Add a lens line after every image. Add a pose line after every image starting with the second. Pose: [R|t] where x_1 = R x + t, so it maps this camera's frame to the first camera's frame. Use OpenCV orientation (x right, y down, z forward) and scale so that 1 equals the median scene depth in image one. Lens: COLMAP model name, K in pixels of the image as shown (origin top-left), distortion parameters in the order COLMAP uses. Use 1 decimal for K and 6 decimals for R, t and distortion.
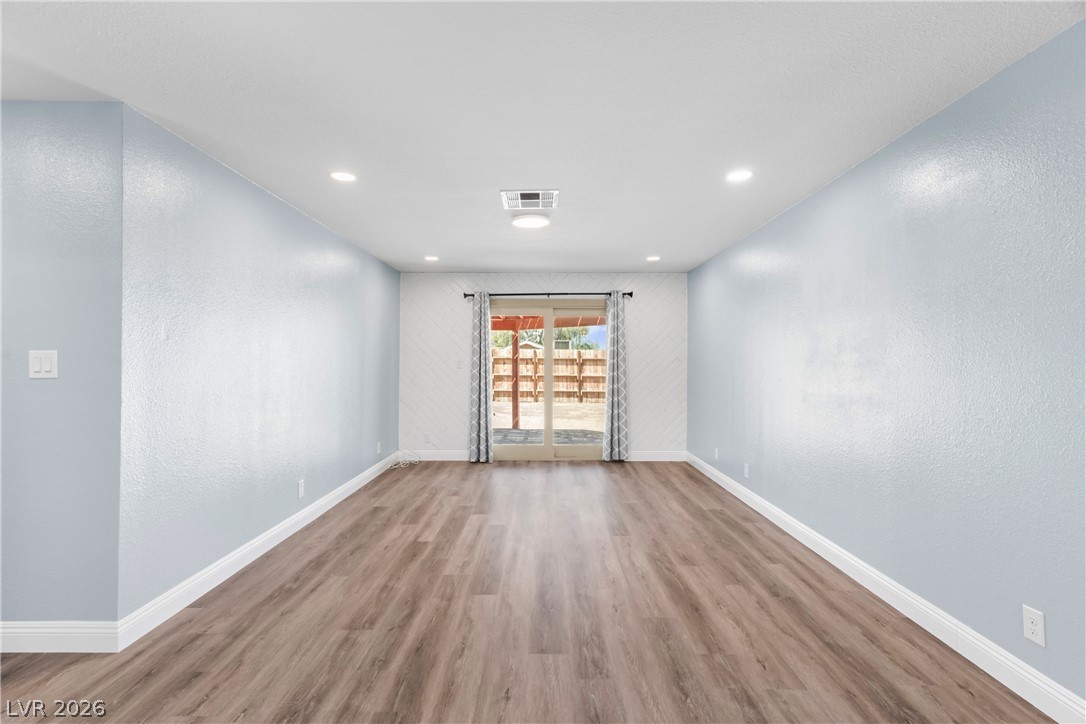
lens RADIAL K [[512.7, 0, 544.3], [0, 512.7, 360.8], [0, 0, 1]] dist [0.001869, -0.000171]
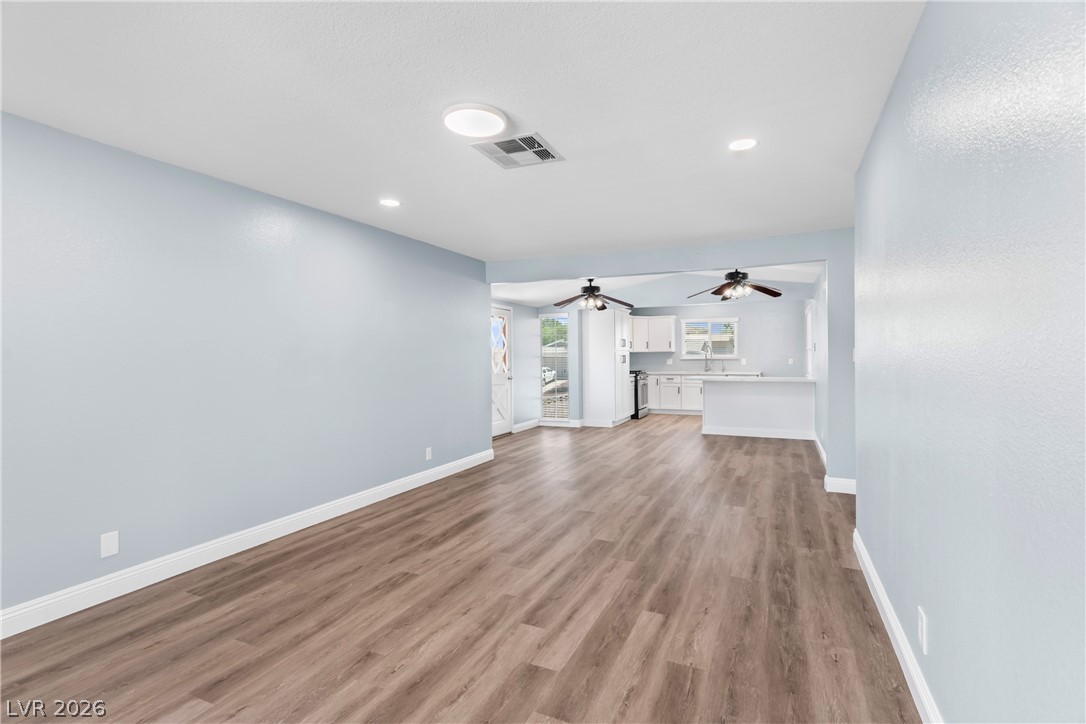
lens RADIAL K [[512.7, 0, 544.1], [0, 512.7, 362.9], [0, 0, 1]] dist [0.001869, -0.000171]
pose [[-0.909362, 0.001782, 0.416001, -0.351130], [0.006082, 0.999941, 0.009012, 0.004412], [-0.415961, 0.010725, -0.909319, 1.527590]]
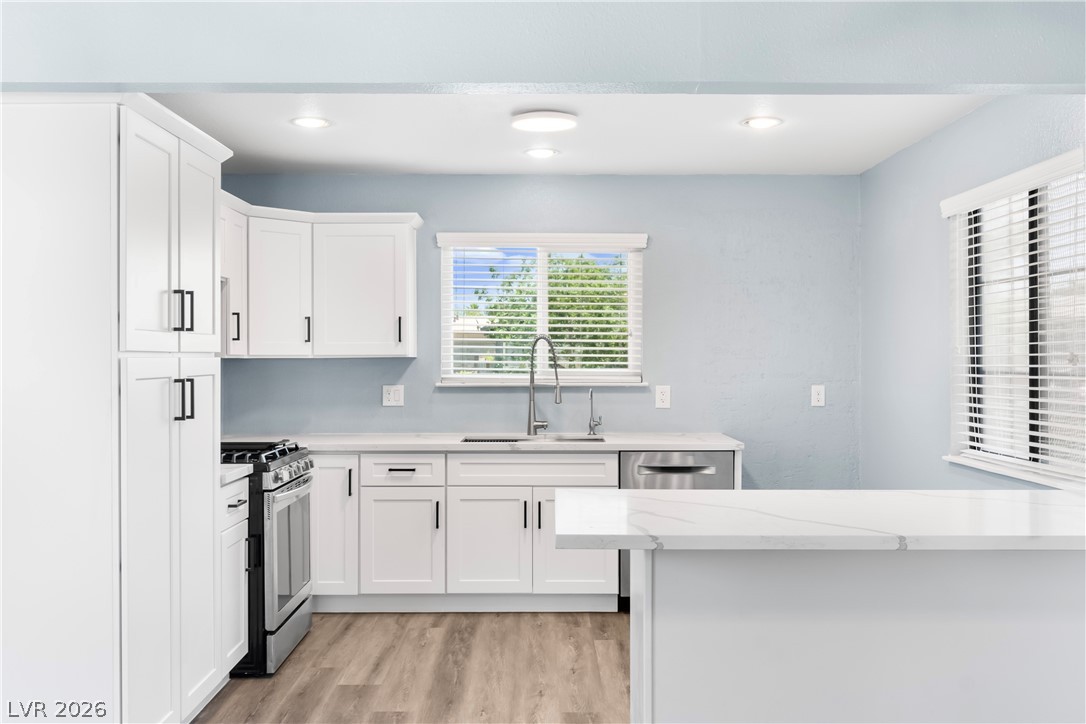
lens RADIAL K [[1020.2, 0, 540.5], [0, 1020.2, 358.9], [0, 0, 1]] dist [0.001996, 0.000000]
pose [[-0.999993, 0.000208, -0.003717, -0.000160], [0.000225, 0.999991, -0.004333, -0.018682], [0.003716, -0.004334, -0.999984, 0.091289]]
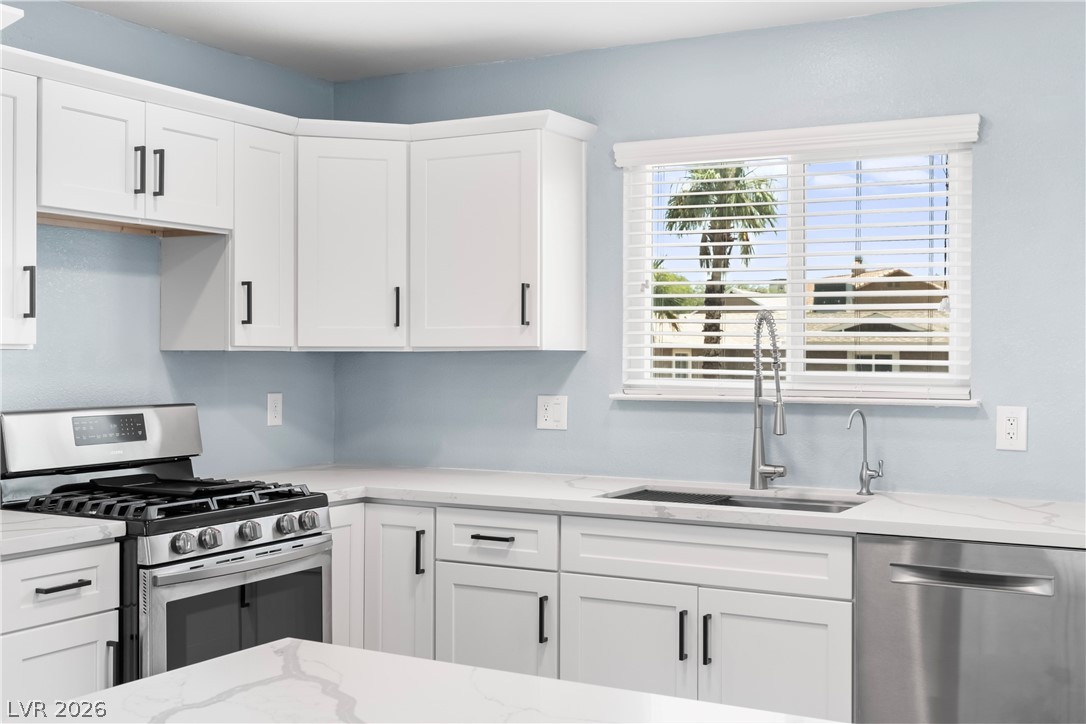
lens RADIAL K [[1259.2, 0, 535.8], [0, 1259.2, 359.9], [0, 0, 1]] dist [-0.002169, 0.000000]
pose [[-0.872614, -0.005117, 0.488383, -0.330707], [-0.004717, 0.999987, 0.002049, -0.021177], [-0.488387, -0.000515, -0.872627, -0.392422]]
